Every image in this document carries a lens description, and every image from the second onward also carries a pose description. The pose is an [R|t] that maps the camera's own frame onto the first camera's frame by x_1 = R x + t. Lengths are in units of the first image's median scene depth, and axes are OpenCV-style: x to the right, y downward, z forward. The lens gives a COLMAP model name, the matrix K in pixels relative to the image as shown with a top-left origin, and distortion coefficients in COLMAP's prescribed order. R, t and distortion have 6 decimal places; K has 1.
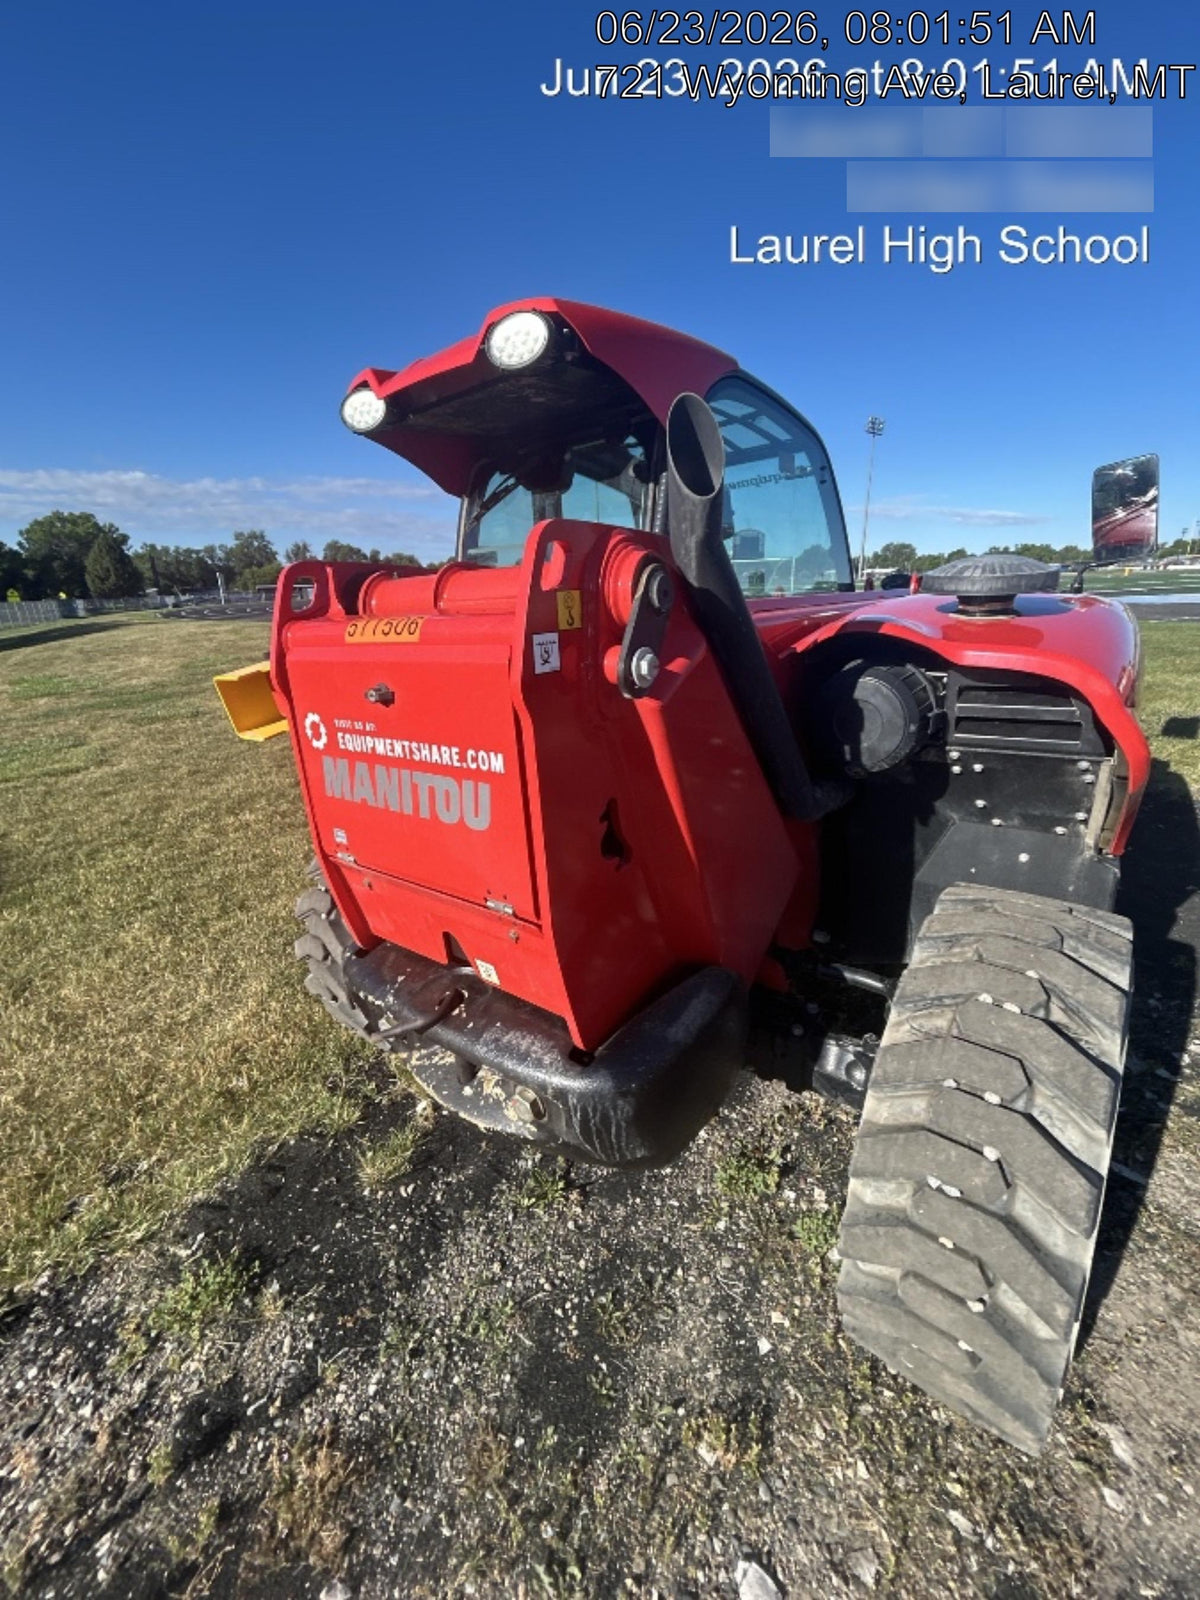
lens RADIAL K [[641.2, 0, 597.9], [0, 641.2, 798.7], [0, 0, 1]] dist [-0.001641, -0.000570]
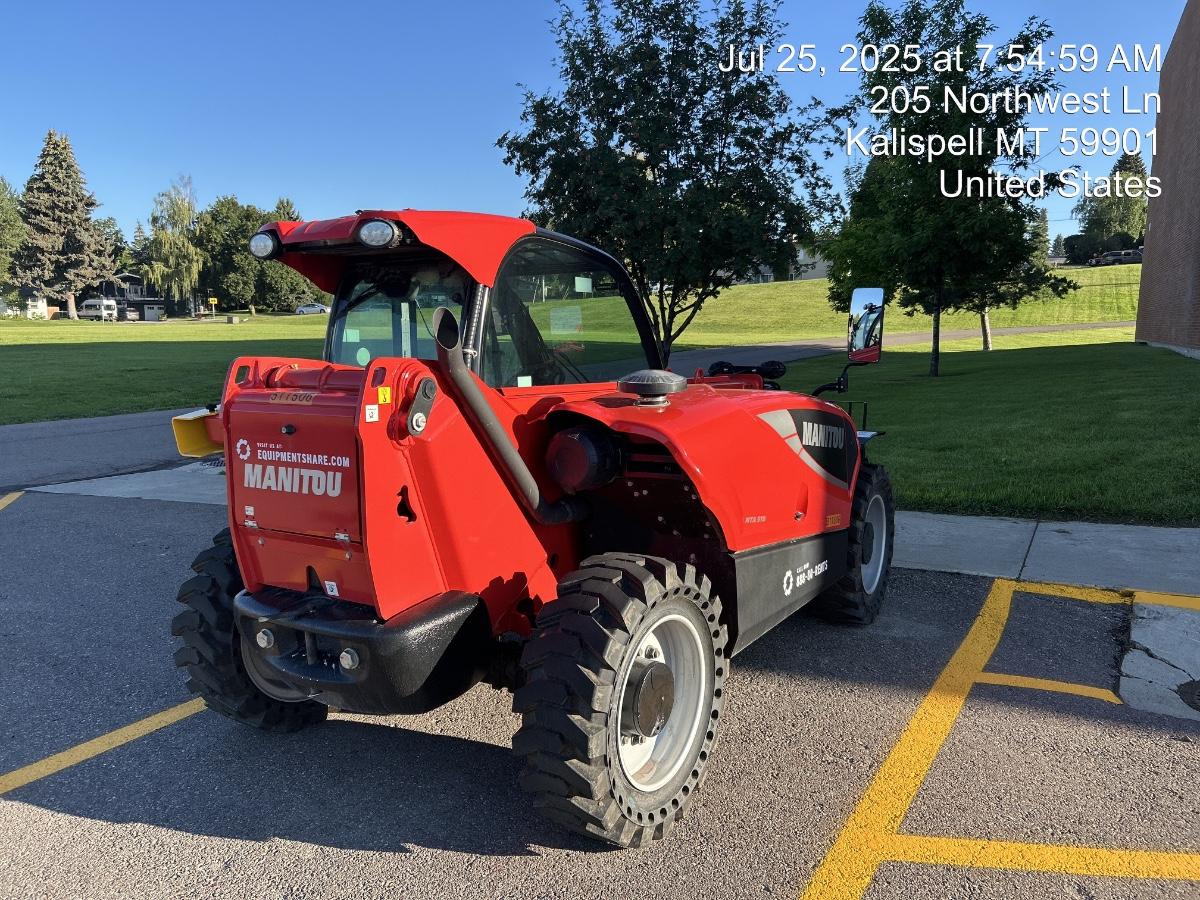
lens RADIAL K [[882.4, 0, 603.7], [0, 882.4, 447.6], [0, 0, 1]] dist [0.014436, -0.000812]
pose [[0.991936, 0.041773, 0.119655, 0.248816], [-0.018515, 0.981754, -0.189251, 0.320136], [-0.125377, 0.185509, 0.974611, -1.452597]]
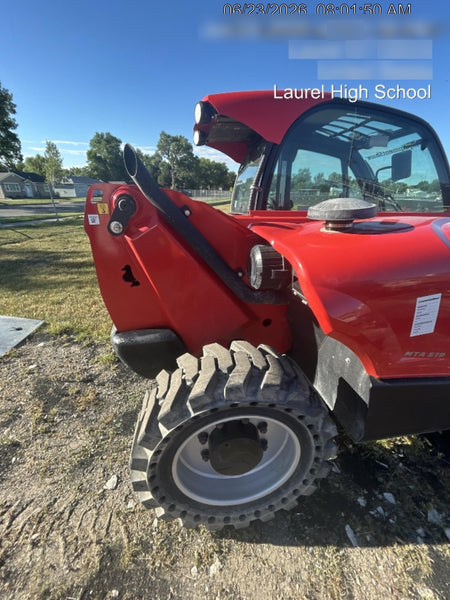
lens RADIAL K [[240.4, 0, 225.3], [0, 240.4, 298.9], [0, 0, 1]] dist [-0.001641, -0.000570]
pose [[0.730403, 0.315865, -0.605591, 1.030407], [-0.251544, 0.948722, 0.191448, -0.170845], [0.635009, 0.012499, 0.772403, 0.271391]]
